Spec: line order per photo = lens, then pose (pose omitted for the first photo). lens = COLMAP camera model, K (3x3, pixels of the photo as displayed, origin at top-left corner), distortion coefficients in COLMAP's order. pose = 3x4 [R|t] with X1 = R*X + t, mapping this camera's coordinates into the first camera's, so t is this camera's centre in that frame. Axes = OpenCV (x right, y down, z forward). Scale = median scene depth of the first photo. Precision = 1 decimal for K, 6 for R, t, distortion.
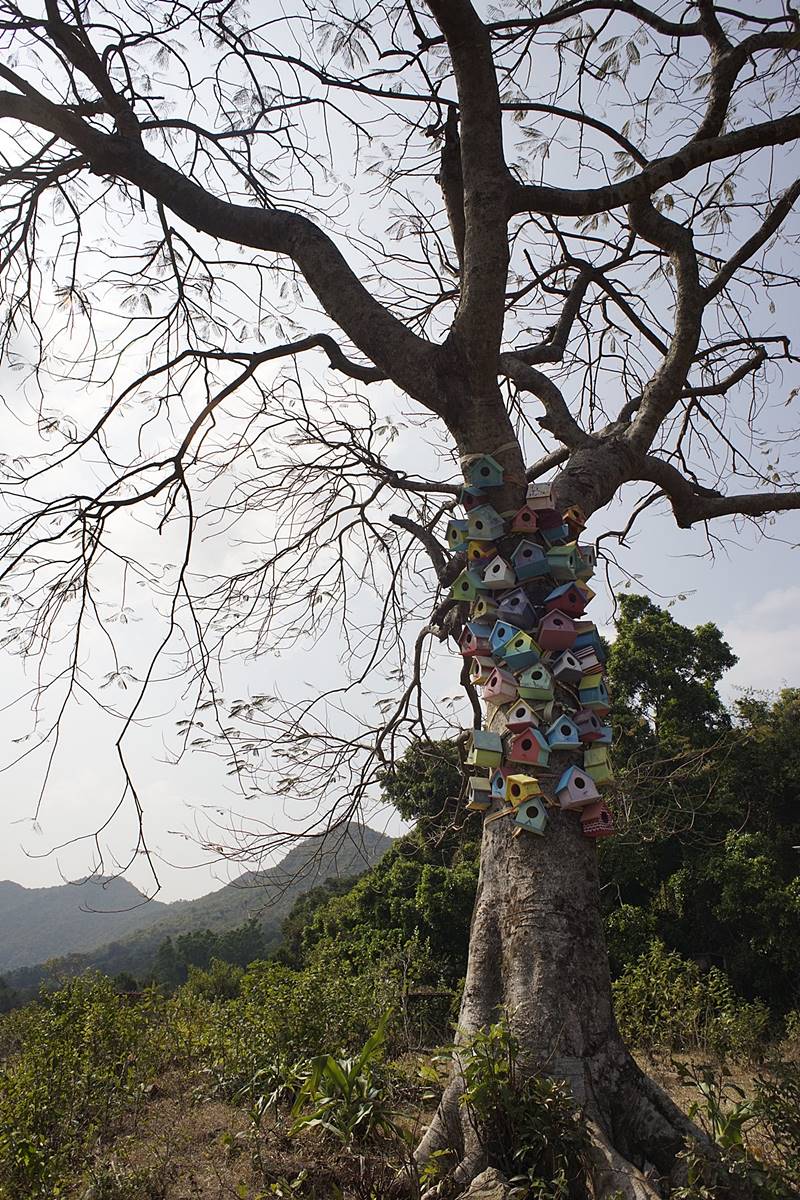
lens RADIAL K [[836.0, 0, 400.0], [0, 836.0, 600.0], [0, 0, 1]] dist [-0.090123, 0.082094]
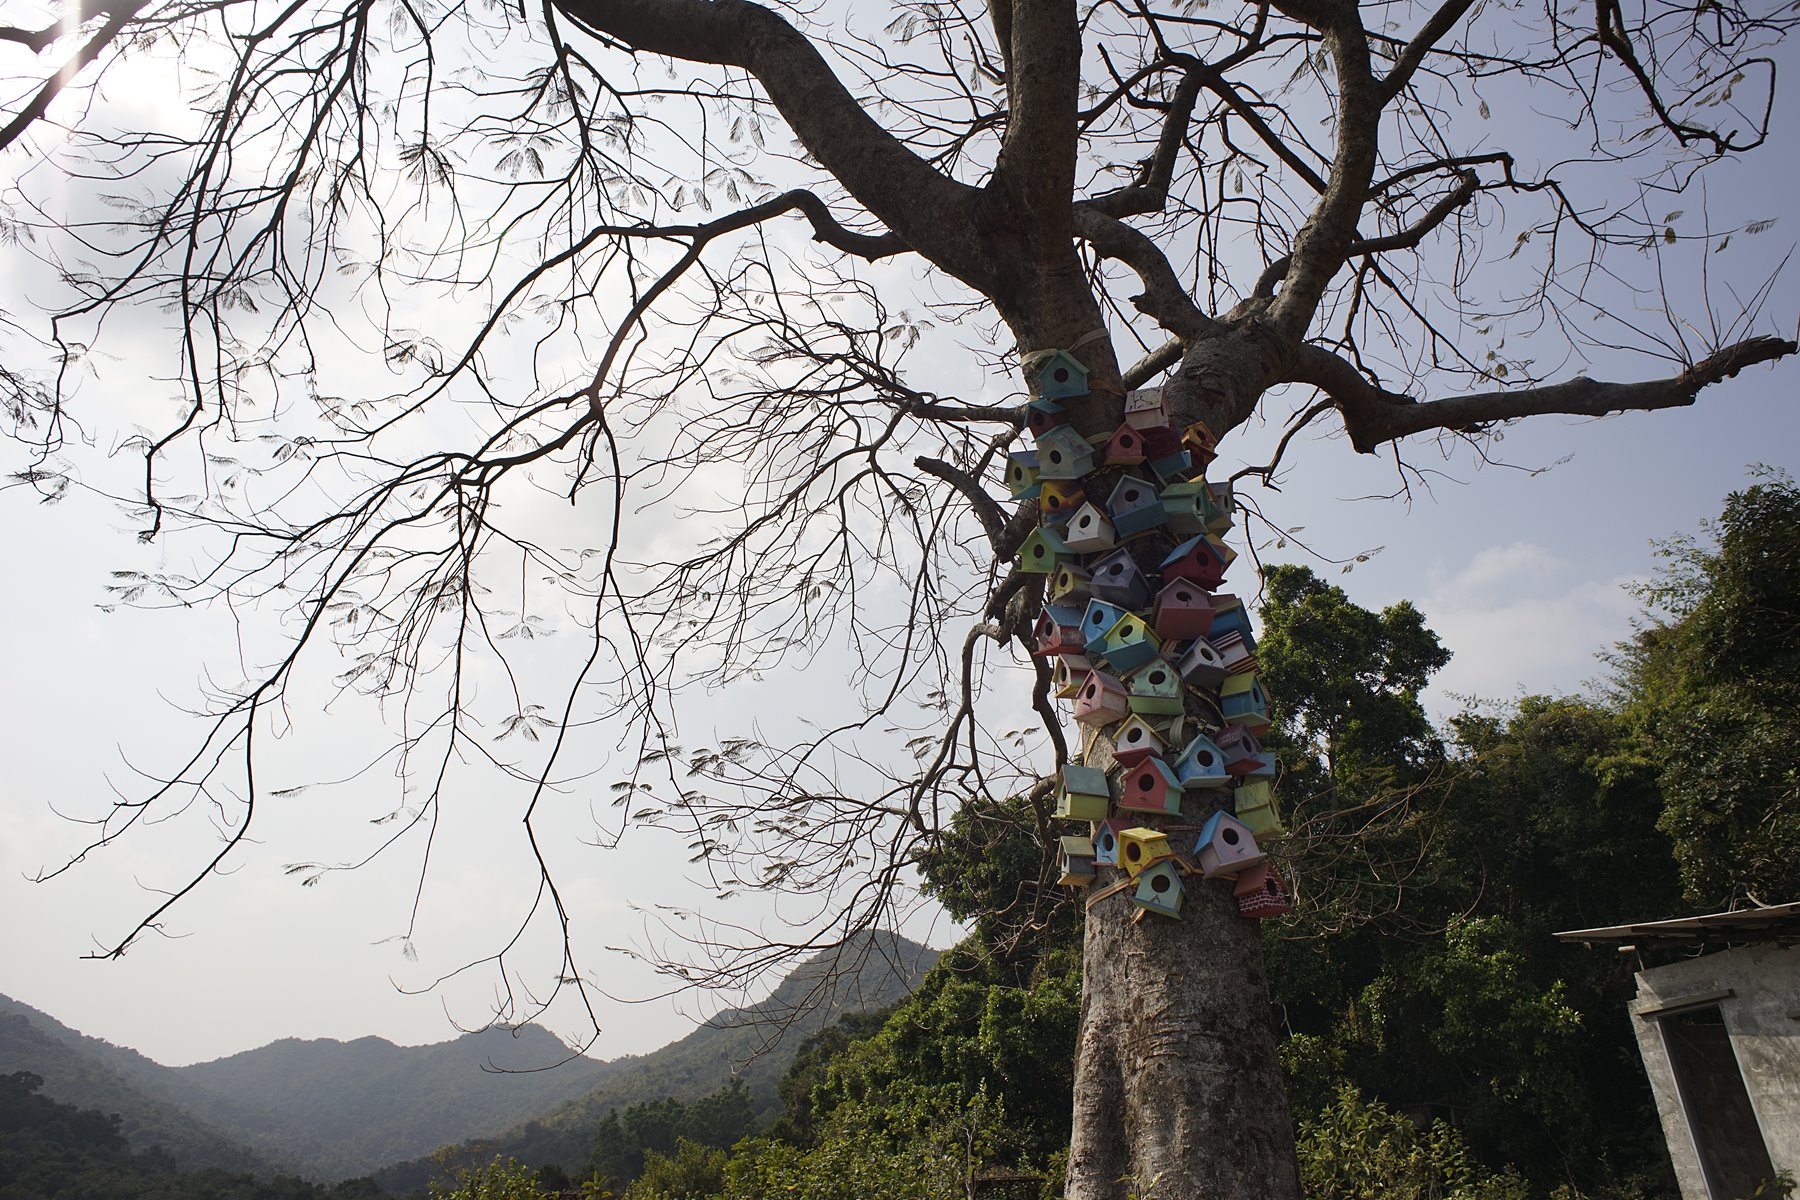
lens RADIAL K [[1255.1, 0, 890.9], [0, 1255.1, 603.9], [0, 0, 1]] dist [-0.092252, 0.084253]
pose [[0.998243, -0.049005, -0.033301, -0.003927], [0.049246, 0.998766, 0.006483, 0.006853], [0.032942, -0.008112, 0.999424, 0.003744]]
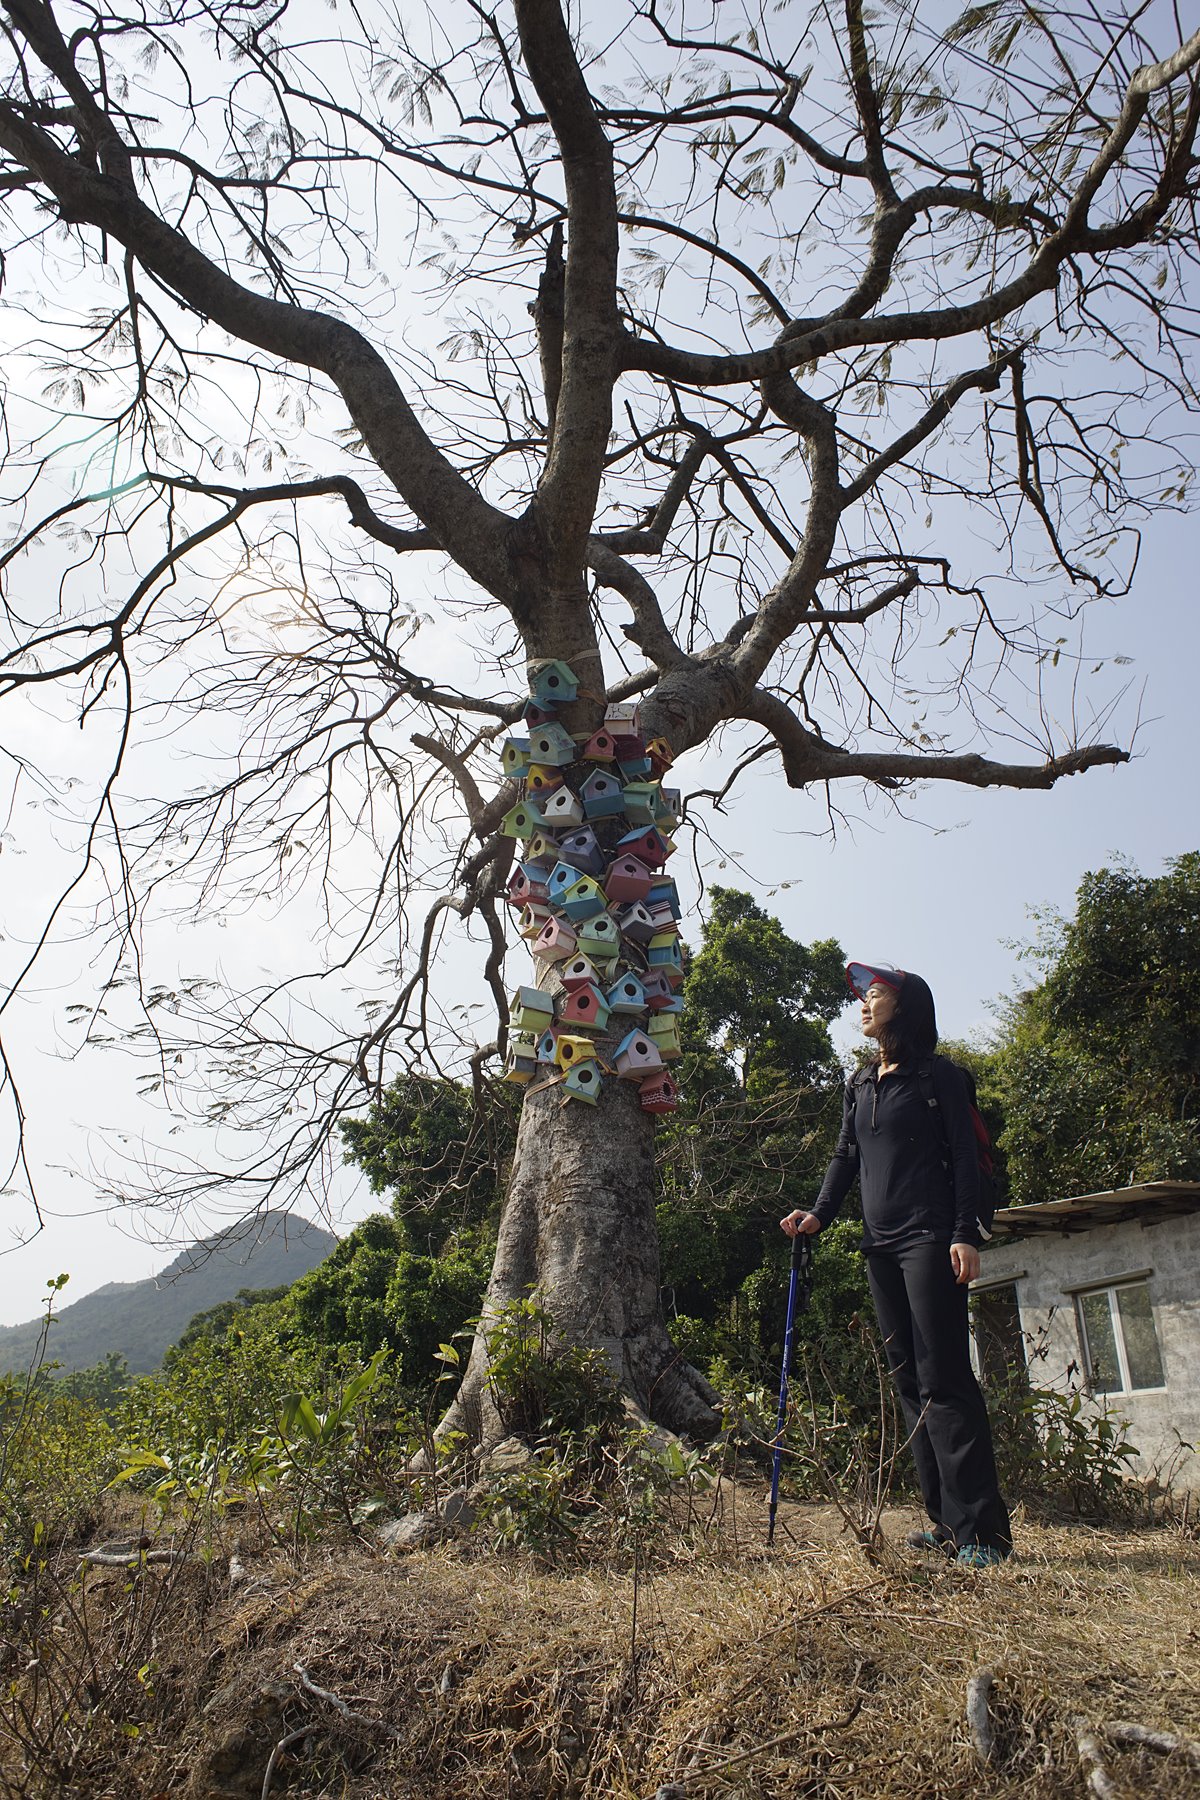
lens RADIAL K [[1255.1, 0, 600.0], [0, 1255.1, 900.0], [0, 0, 1]] dist [-0.092252, 0.084253]
pose [[0.981791, 0.084075, 0.170344, -0.024305], [-0.085432, 0.996344, 0.000641, 0.027904], [-0.169667, -0.015182, 0.985384, -0.109630]]
